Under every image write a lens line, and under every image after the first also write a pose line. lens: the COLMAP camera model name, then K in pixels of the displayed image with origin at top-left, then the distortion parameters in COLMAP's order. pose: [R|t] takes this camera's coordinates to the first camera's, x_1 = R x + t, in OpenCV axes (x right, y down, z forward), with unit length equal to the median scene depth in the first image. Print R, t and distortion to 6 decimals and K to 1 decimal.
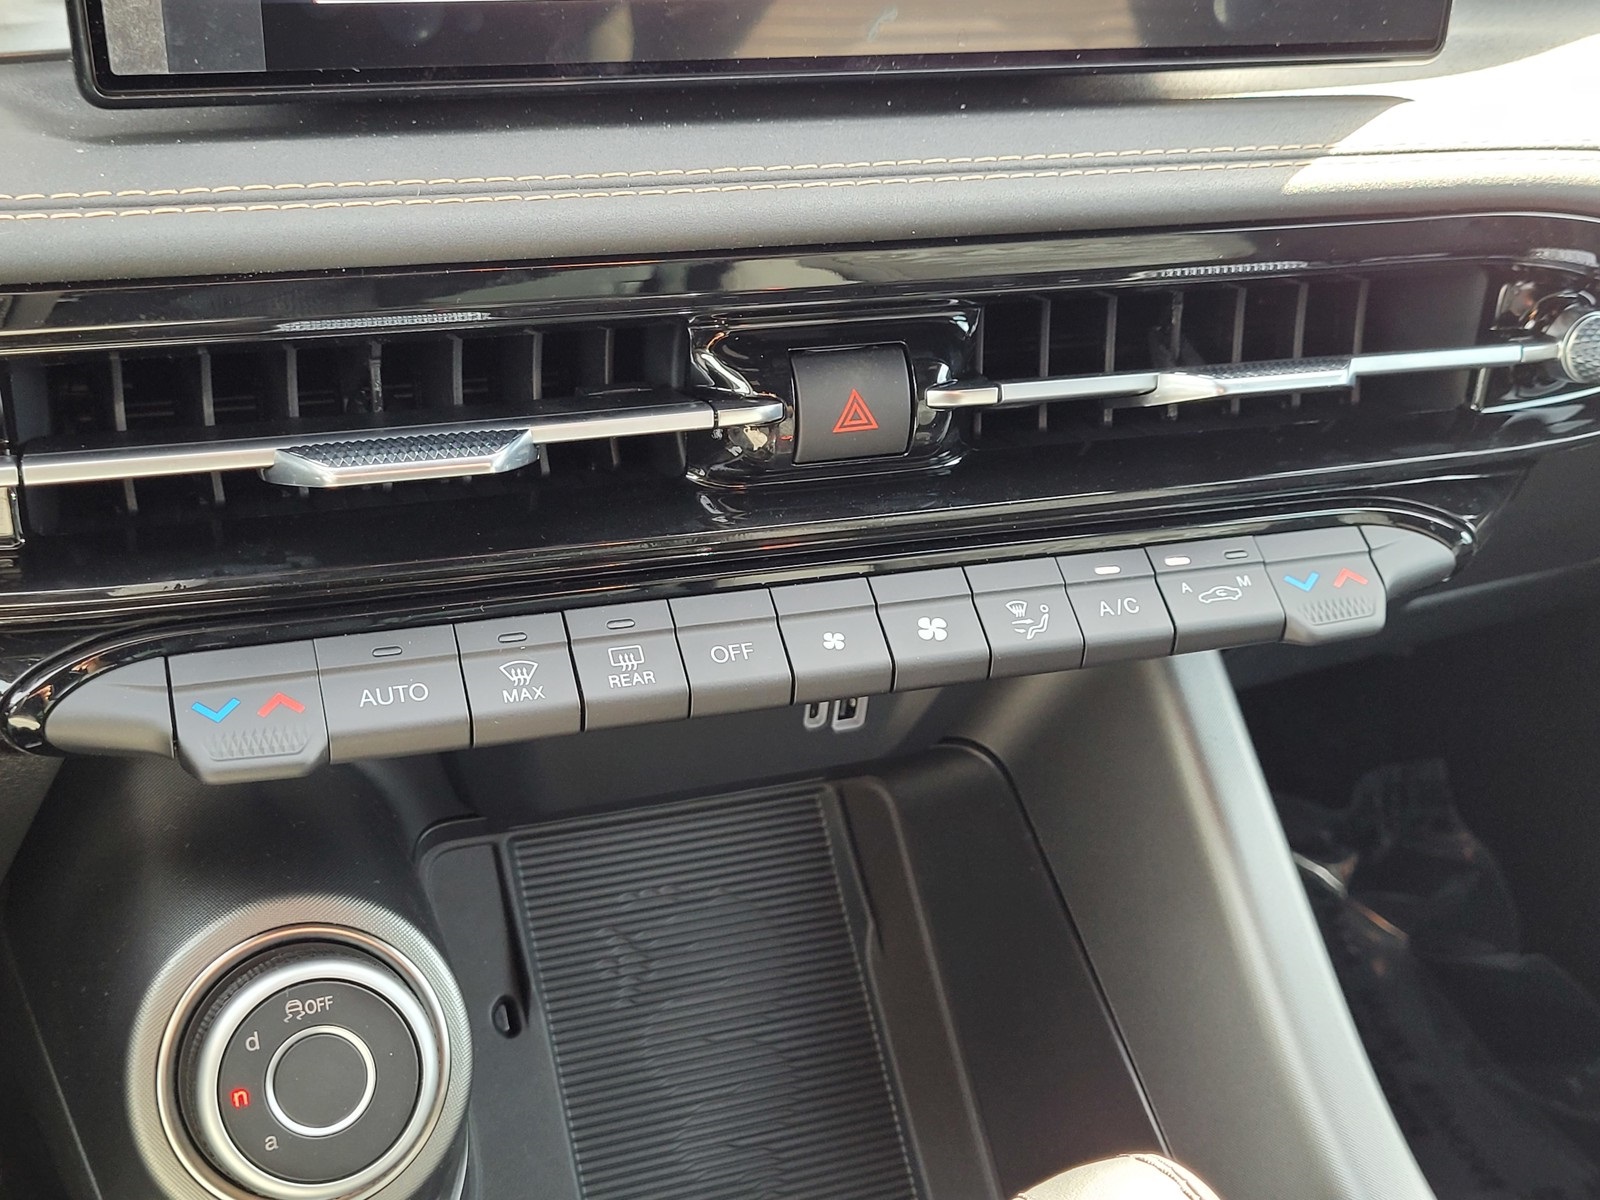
lens RADIAL K [[2040.1, 0, 802.7], [0, 2040.1, 568.1], [0, 0, 1]] dist [0.024618, 0.000000]
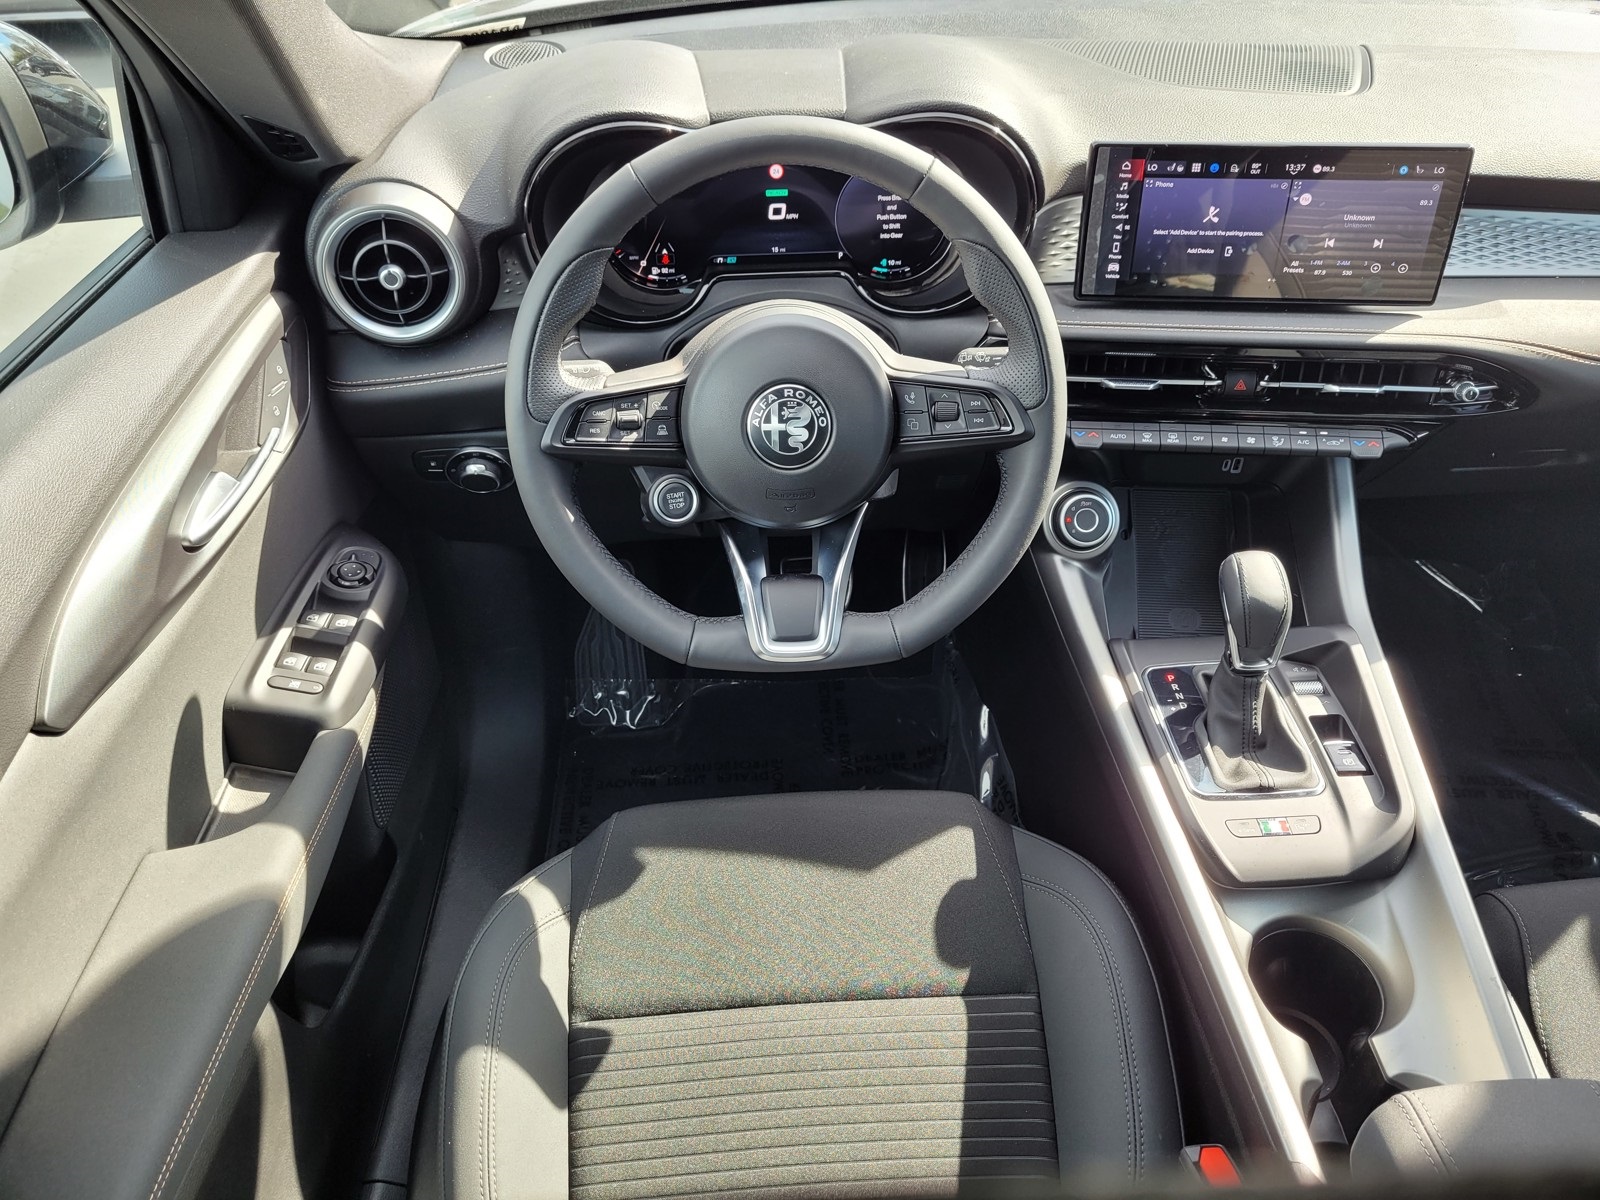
lens RADIAL K [[1194.8, 0, 811.9], [0, 1194.8, 574.8], [0, 0, 1]] dist [0.025578, -0.010554]
pose [[0.912846, 0.179488, -0.366738, 0.189277], [-0.134356, 0.980221, 0.145313, 0.062906], [0.385566, -0.083375, 0.918905, -1.570509]]
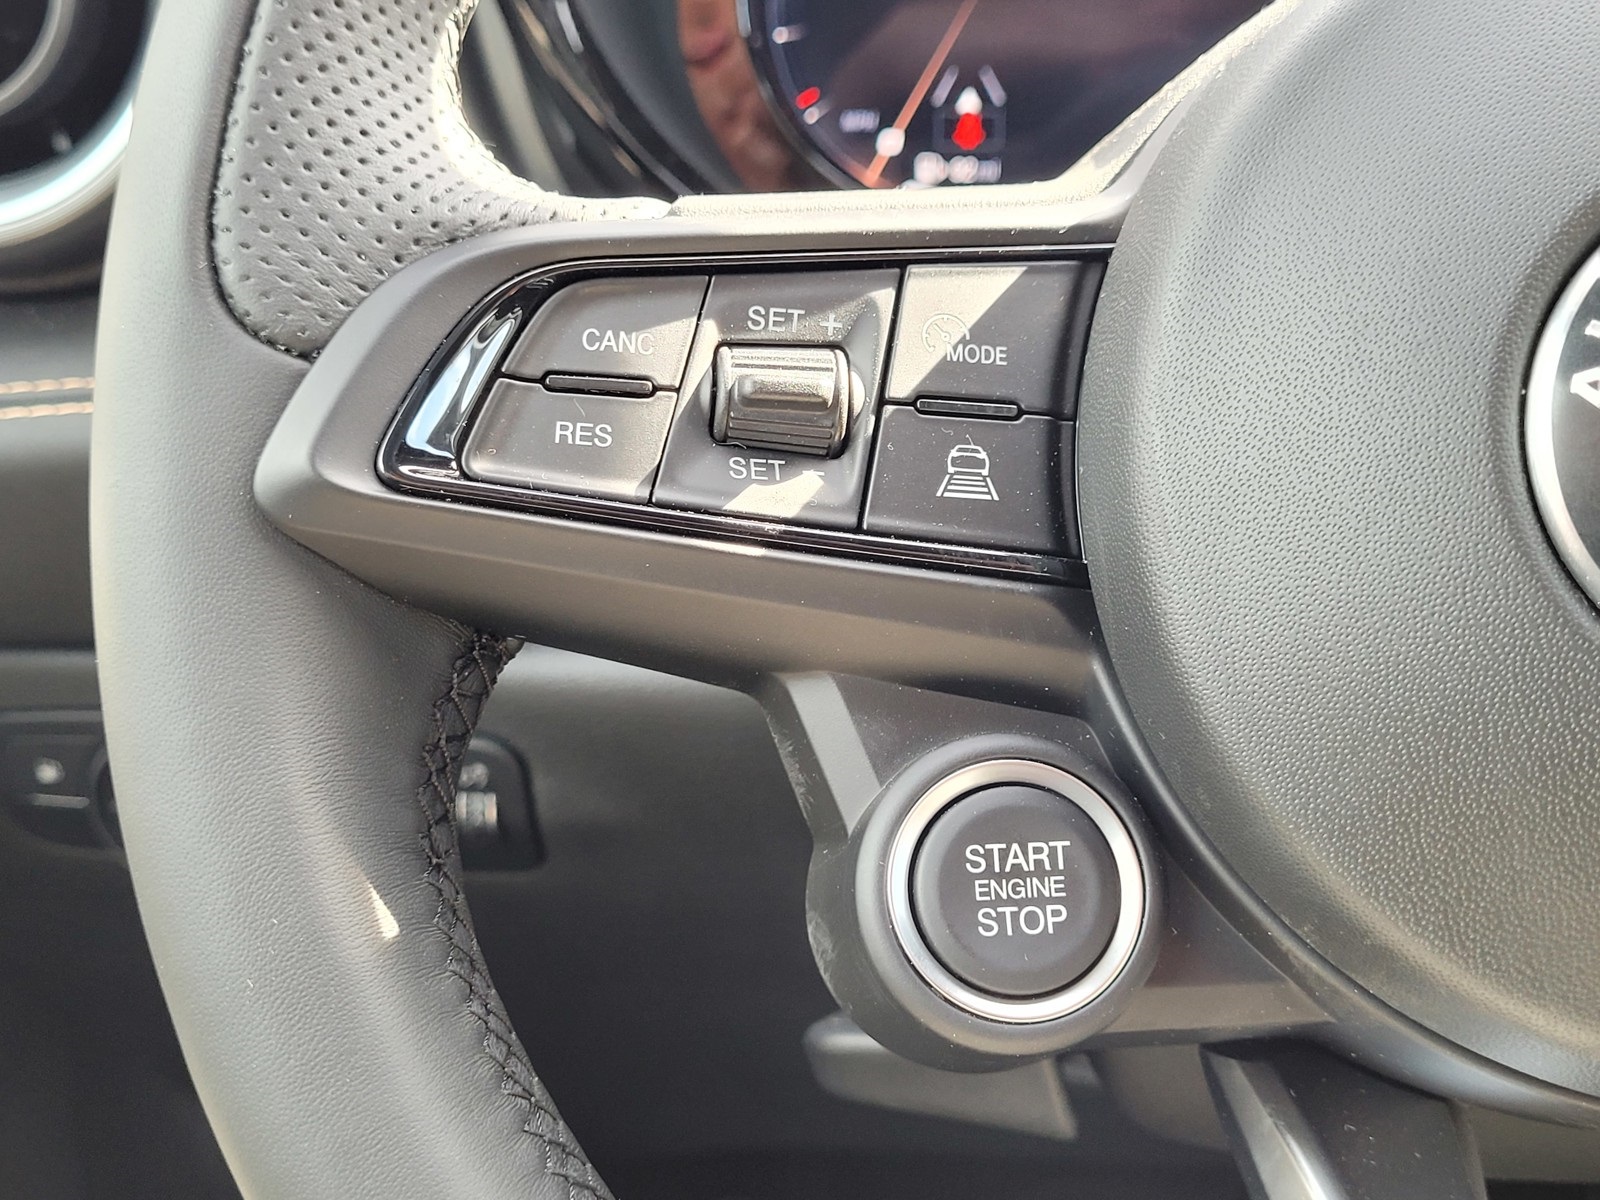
lens RADIAL K [[2040.1, 0, 793.3], [0, 2040.1, 602.9], [0, 0, 1]] dist [0.024618, 0.000000]
pose [[0.831866, 0.105052, -0.544944, -0.528692], [-0.202501, 0.971677, -0.121805, 0.267794], [0.516714, 0.211677, 0.829578, -0.323960]]
